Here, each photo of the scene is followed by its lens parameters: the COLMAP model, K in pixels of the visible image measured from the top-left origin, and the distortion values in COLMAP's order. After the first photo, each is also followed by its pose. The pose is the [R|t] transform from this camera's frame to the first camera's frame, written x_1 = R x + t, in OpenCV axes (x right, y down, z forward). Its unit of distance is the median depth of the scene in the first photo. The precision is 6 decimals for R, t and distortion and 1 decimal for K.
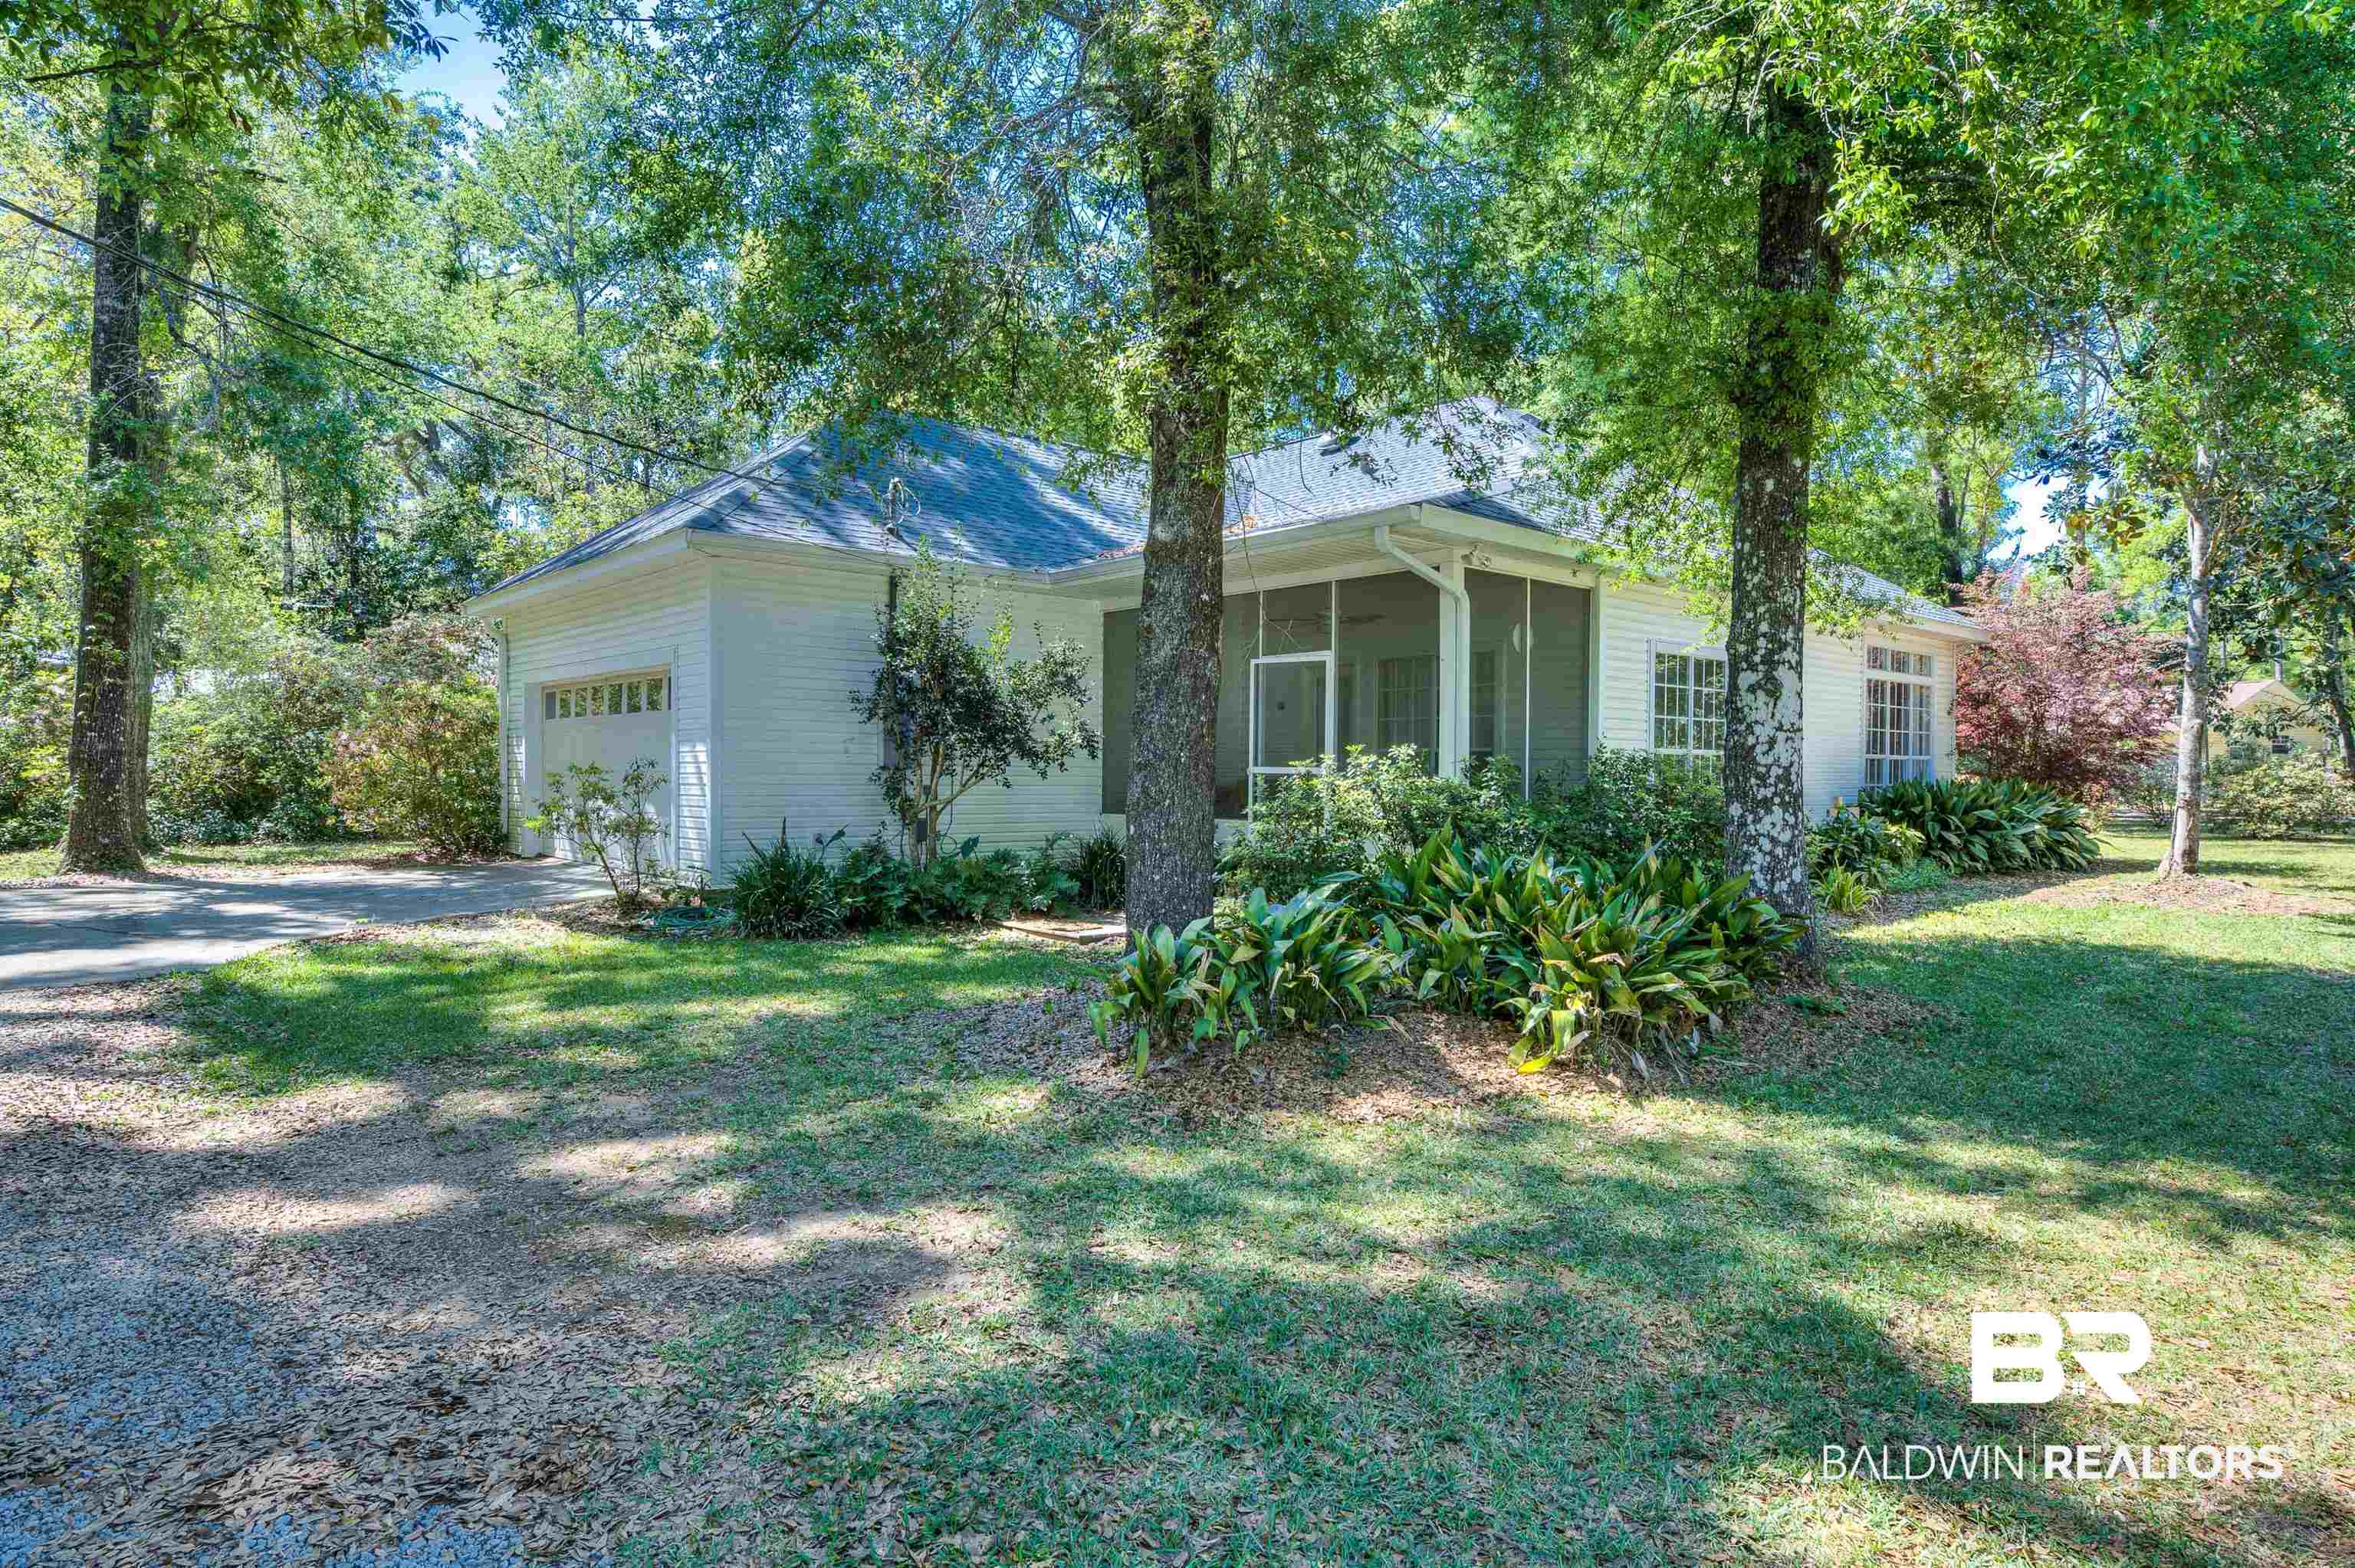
lens RADIAL K [[1358.9, 0, 1180.6], [0, 1358.9, 784.6], [0, 0, 1]] dist [-0.005630, 0.002467]
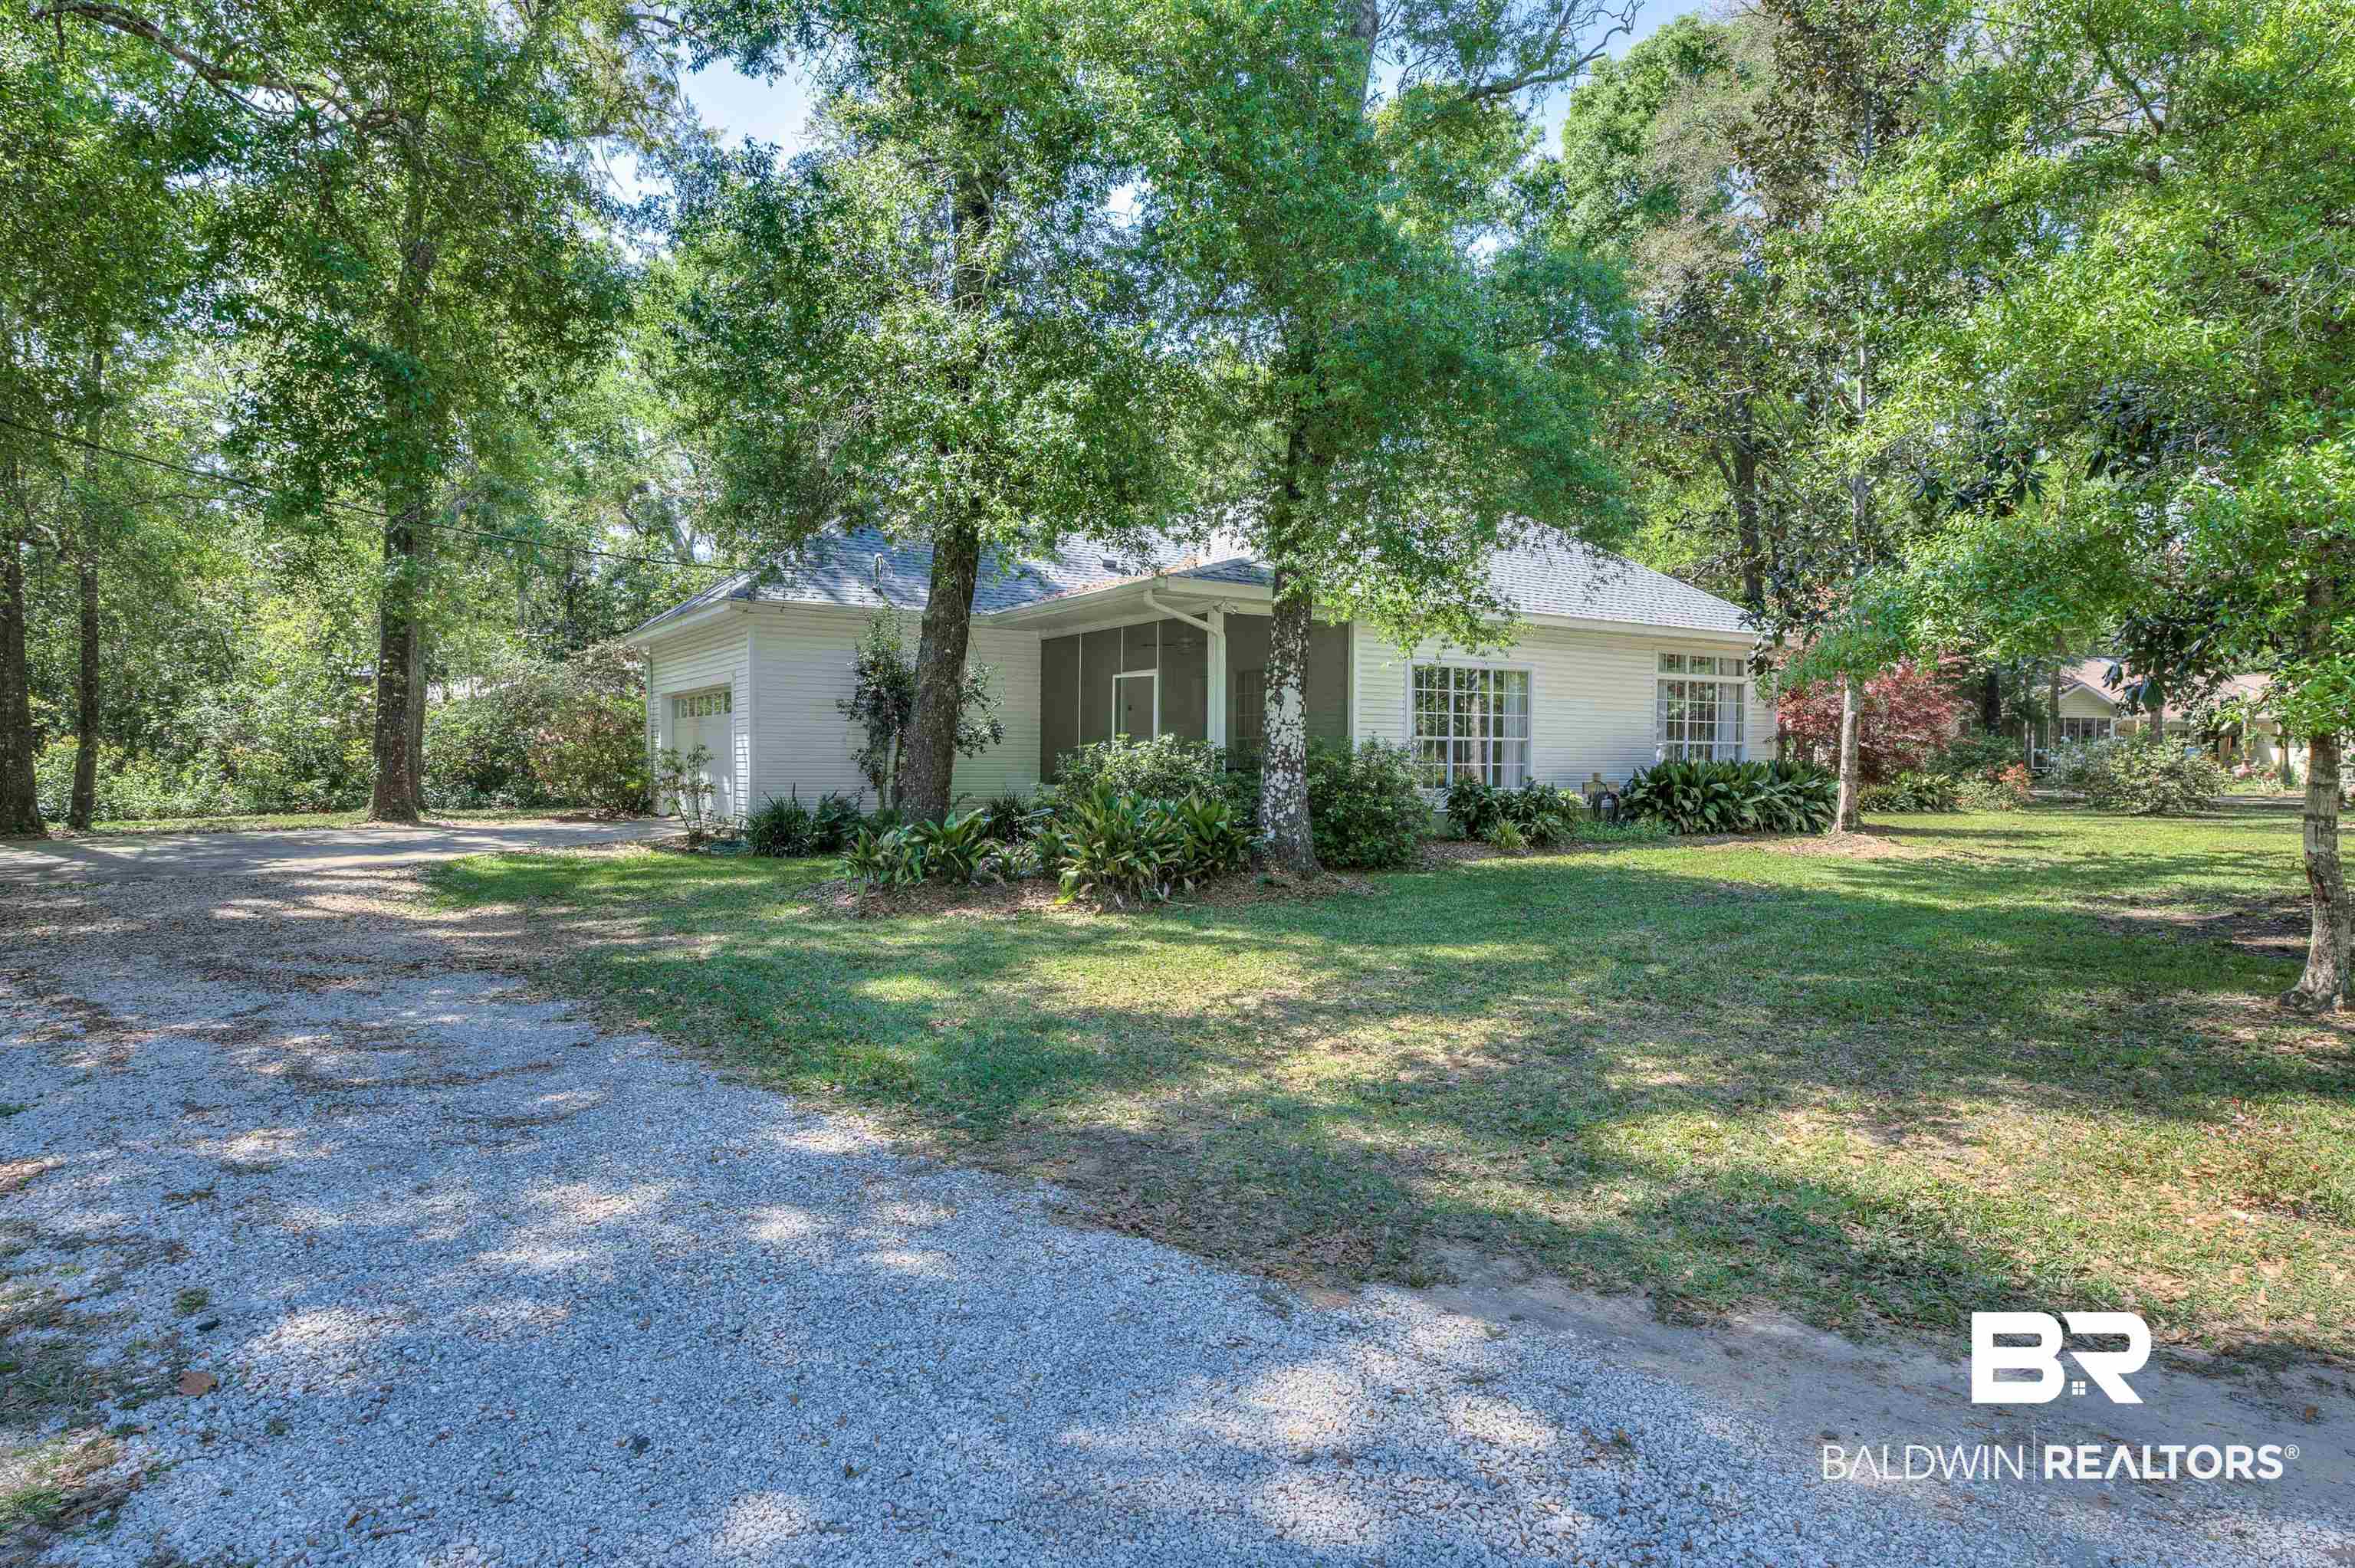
lens RADIAL K [[1358.9, 0, 1174.7], [0, 1358.9, 781.0], [0, 0, 1]] dist [-0.005630, 0.002467]
pose [[0.988456, 0.001080, -0.151507, 0.304063], [-0.000523, 0.999993, 0.003712, 0.013239], [0.151510, -0.003590, 0.988449, -0.374667]]
